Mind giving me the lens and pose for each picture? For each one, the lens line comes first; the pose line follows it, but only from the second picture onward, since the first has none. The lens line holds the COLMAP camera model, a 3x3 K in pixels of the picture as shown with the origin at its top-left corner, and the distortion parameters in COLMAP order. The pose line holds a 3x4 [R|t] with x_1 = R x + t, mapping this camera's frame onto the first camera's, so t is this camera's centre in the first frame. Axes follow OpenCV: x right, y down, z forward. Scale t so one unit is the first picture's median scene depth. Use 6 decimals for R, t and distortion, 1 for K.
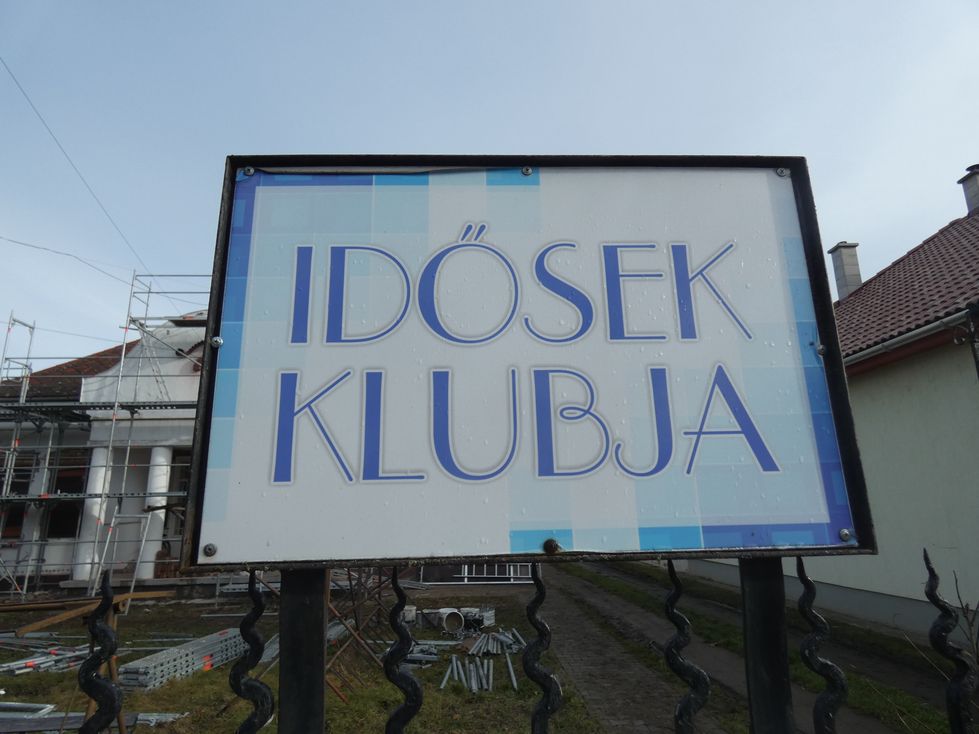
lens RADIAL K [[589.6, 0, 489.7], [0, 589.6, 362.9], [0, 0, 1]] dist [0.000106, -0.001568]
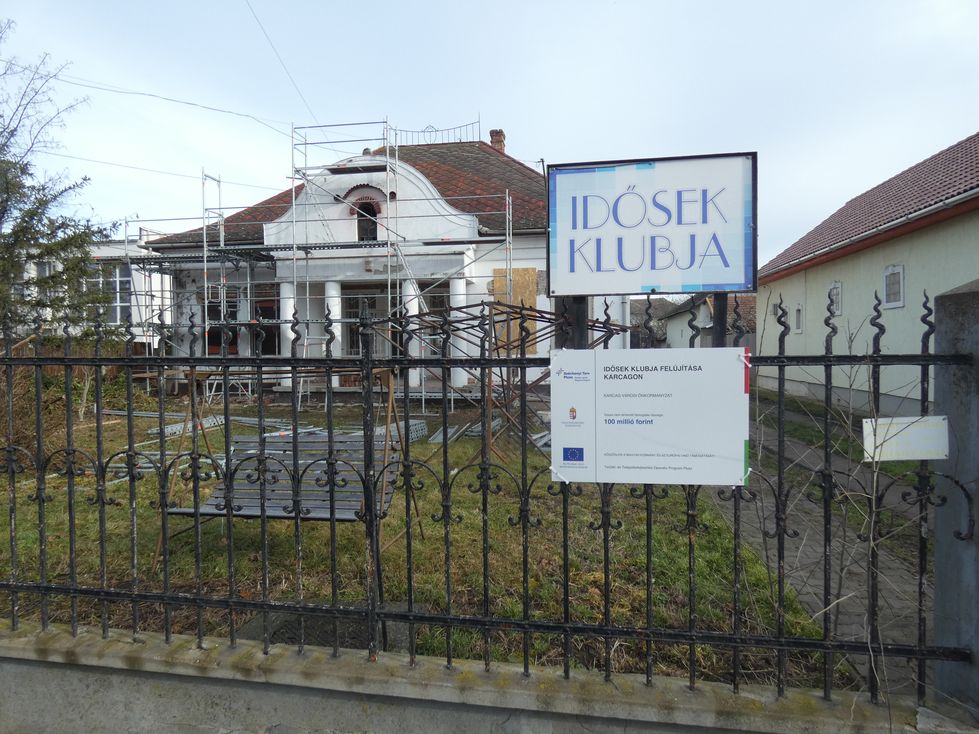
lens RADIAL K [[589.6, 0, 489.7], [0, 589.6, 362.9], [0, 0, 1]] dist [0.000106, -0.001568]
pose [[0.979102, 0.018574, -0.202520, -0.004855], [0.037737, 0.961933, 0.270667, -0.009381], [0.199838, -0.272653, 0.941130, -0.098011]]
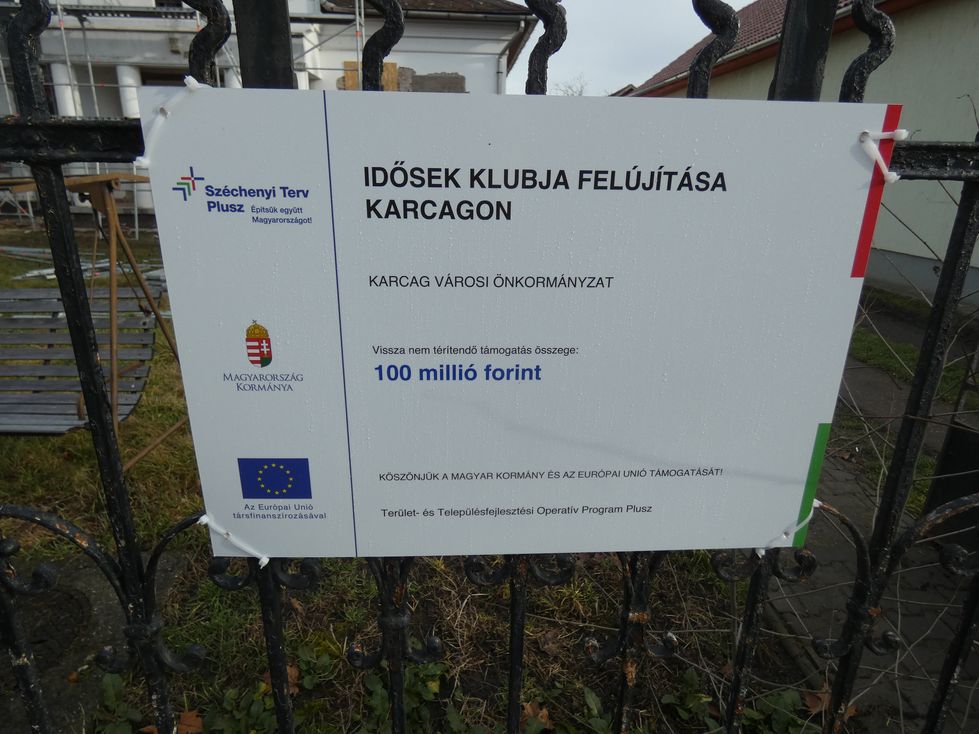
lens RADIAL K [[589.6, 0, 489.7], [0, 589.6, 362.9], [0, 0, 1]] dist [0.000106, -0.001568]
pose [[0.999131, 0.038239, 0.016608, 0.000583], [-0.041176, 0.842773, 0.536692, 0.020288], [0.006526, -0.536909, 0.843615, 0.000509]]
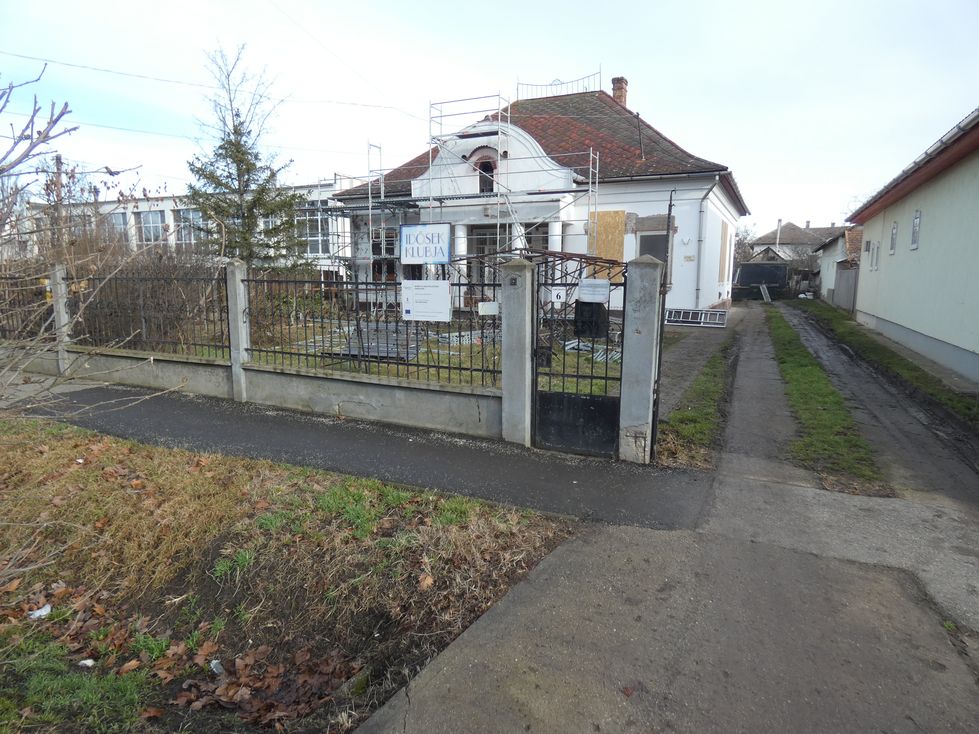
lens RADIAL K [[589.3, 0, 492.8], [0, 589.3, 362.7], [0, 0, 1]] dist [0.002115, -0.002971]
pose [[0.880817, 0.095050, -0.463818, 0.267402], [0.091942, 0.926653, 0.364502, -0.077319], [0.464444, -0.363704, 0.807472, -0.331006]]
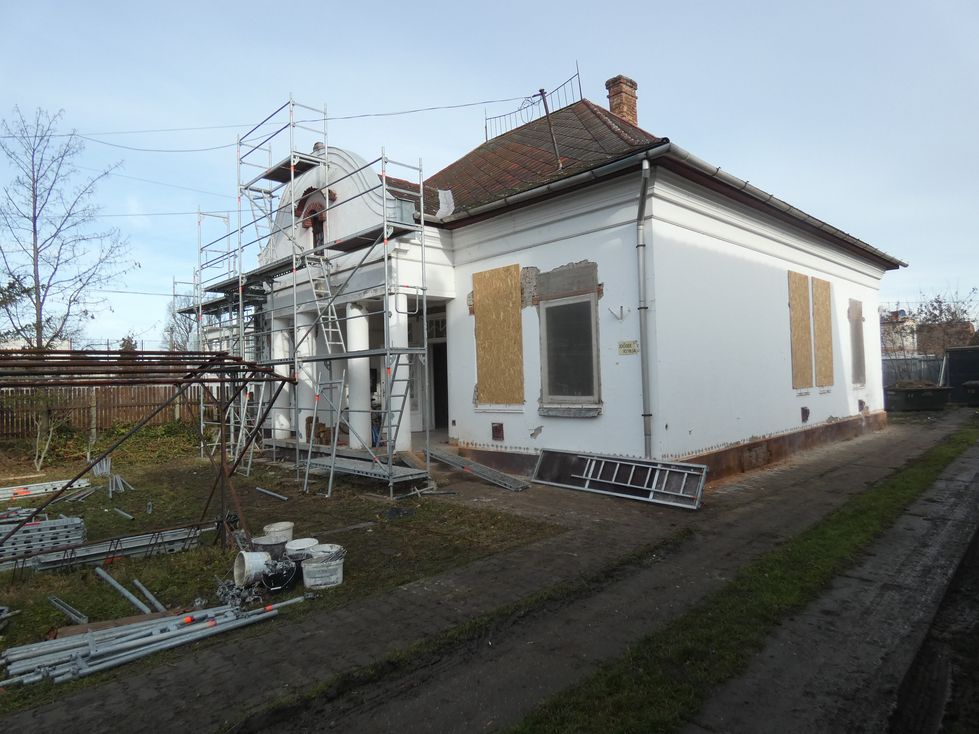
lens RADIAL K [[589.6, 0, 489.7], [0, 589.6, 362.9], [0, 0, 1]] dist [0.000106, -0.001568]
pose [[0.663615, -0.021548, -0.747764, 0.391158], [0.198559, 0.968805, 0.148296, 0.145490], [0.721242, -0.246887, 0.647192, 0.611542]]
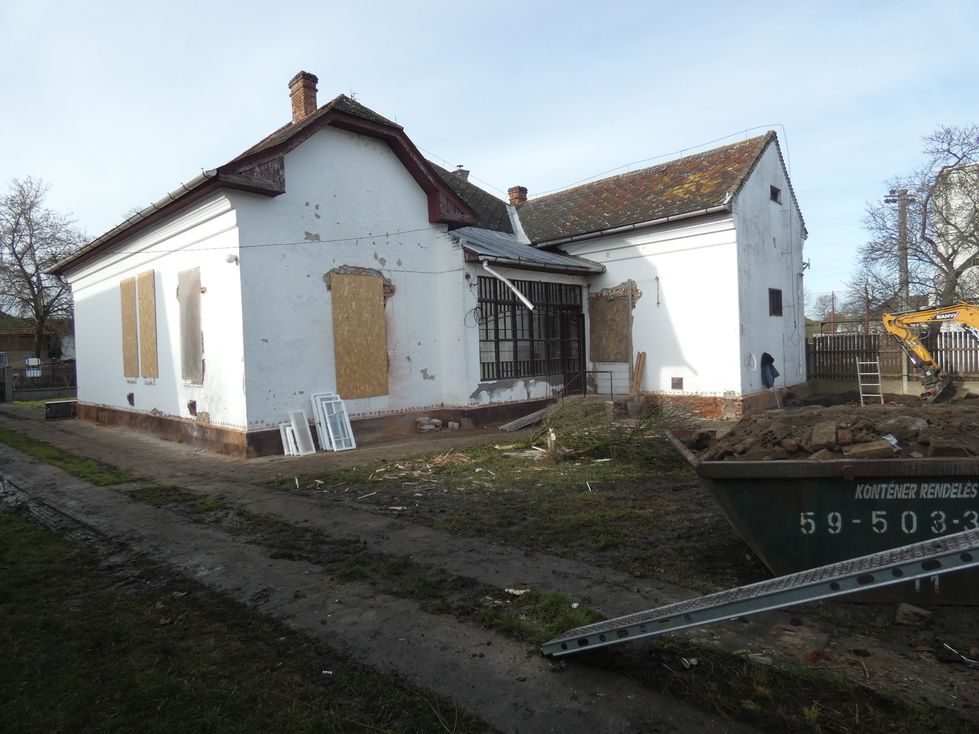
lens RADIAL K [[589.6, 0, 489.7], [0, 589.6, 362.9], [0, 0, 1]] dist [0.000106, -0.001568]
pose [[-0.726341, 0.064892, -0.684264, 0.286496], [0.216133, 0.966597, -0.137757, 0.698068], [0.652468, -0.247951, -0.716104, 2.820822]]
